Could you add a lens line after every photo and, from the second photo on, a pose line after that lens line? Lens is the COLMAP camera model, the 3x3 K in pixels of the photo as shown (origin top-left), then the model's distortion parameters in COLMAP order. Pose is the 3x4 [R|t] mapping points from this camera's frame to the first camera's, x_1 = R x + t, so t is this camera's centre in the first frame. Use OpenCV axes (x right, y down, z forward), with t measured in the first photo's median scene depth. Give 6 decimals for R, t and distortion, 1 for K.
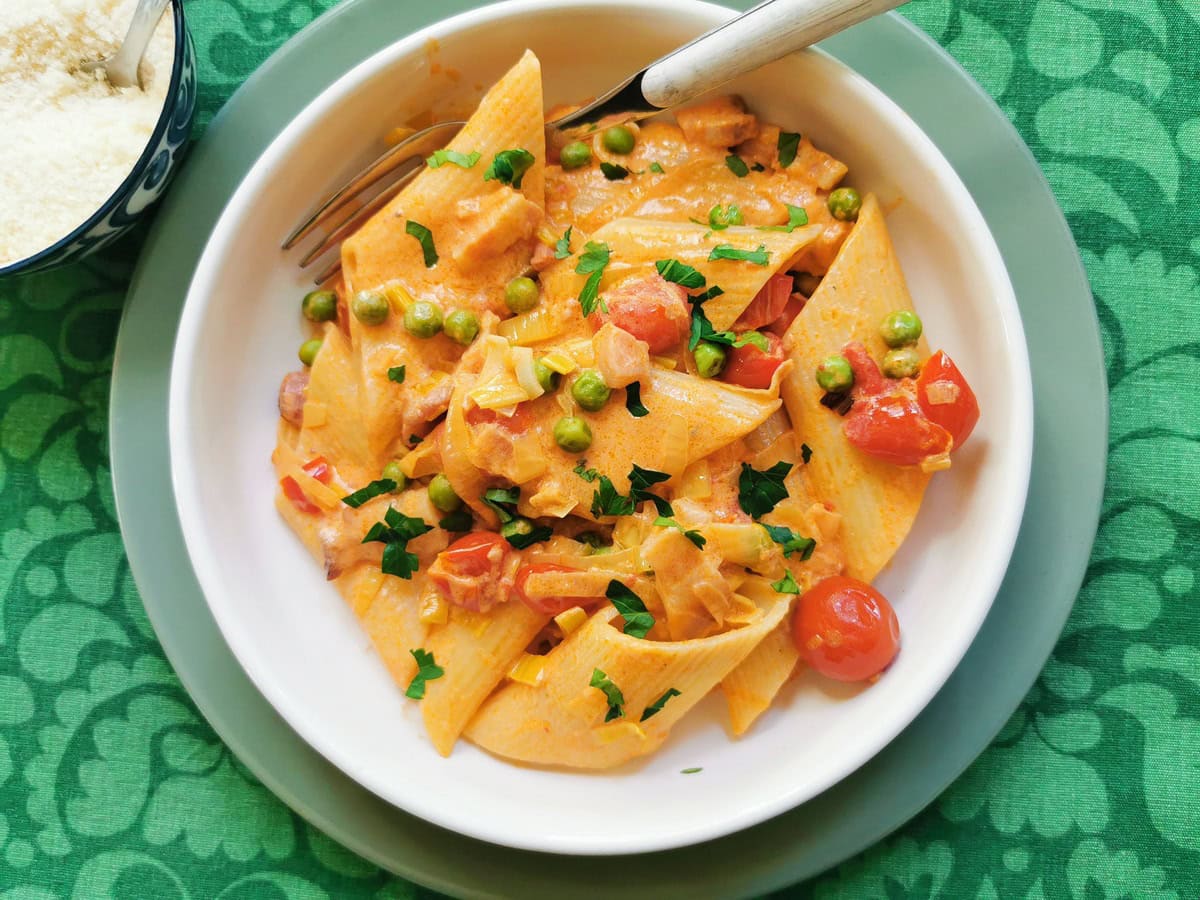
lens RADIAL K [[938.8, 0, 600.0], [0, 938.8, 450.0], [0, 0, 1]] dist [-0.003712, -0.002833]
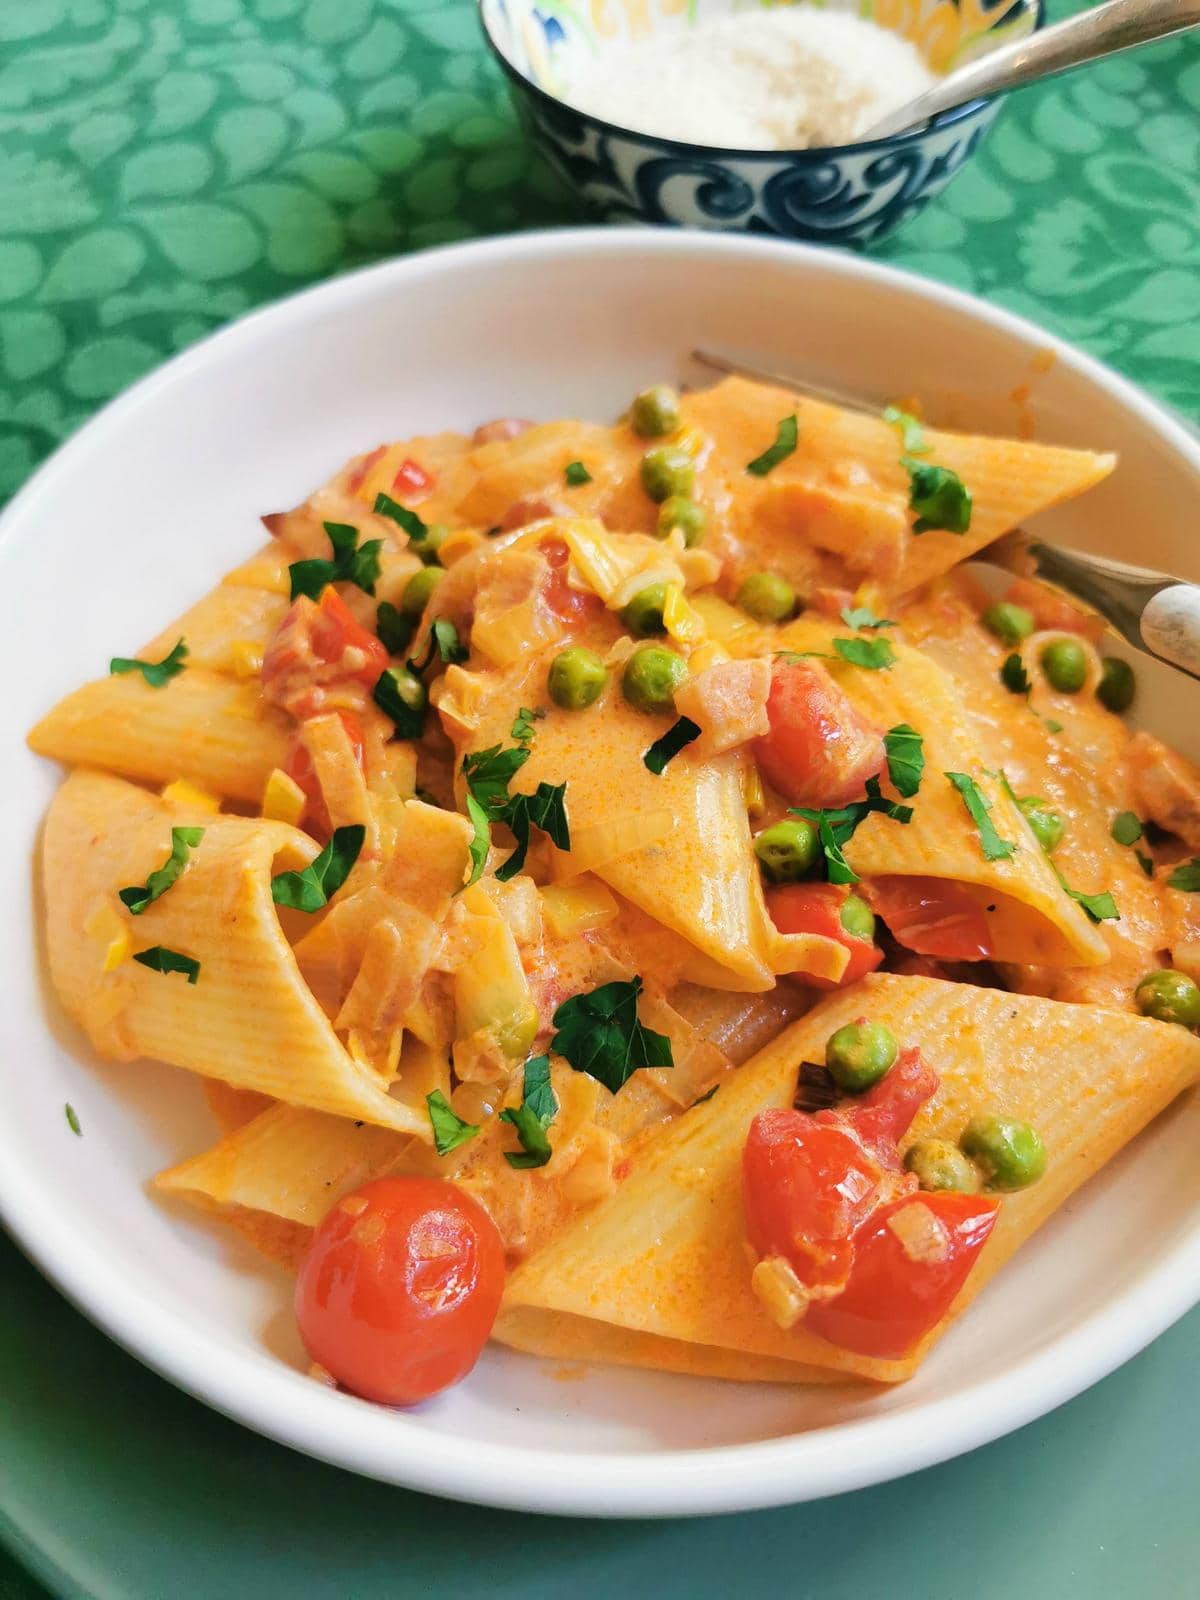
lens RADIAL K [[1279.5, 0, 600.0], [0, 1279.5, 800.0], [0, 0, 1]] dist [-0.004354, -0.001048]
pose [[0.348152, 0.831448, -0.432995, 0.383451], [-0.935656, 0.336669, -0.105839, 0.079990], [0.057776, 0.441982, 0.895161, 0.298476]]
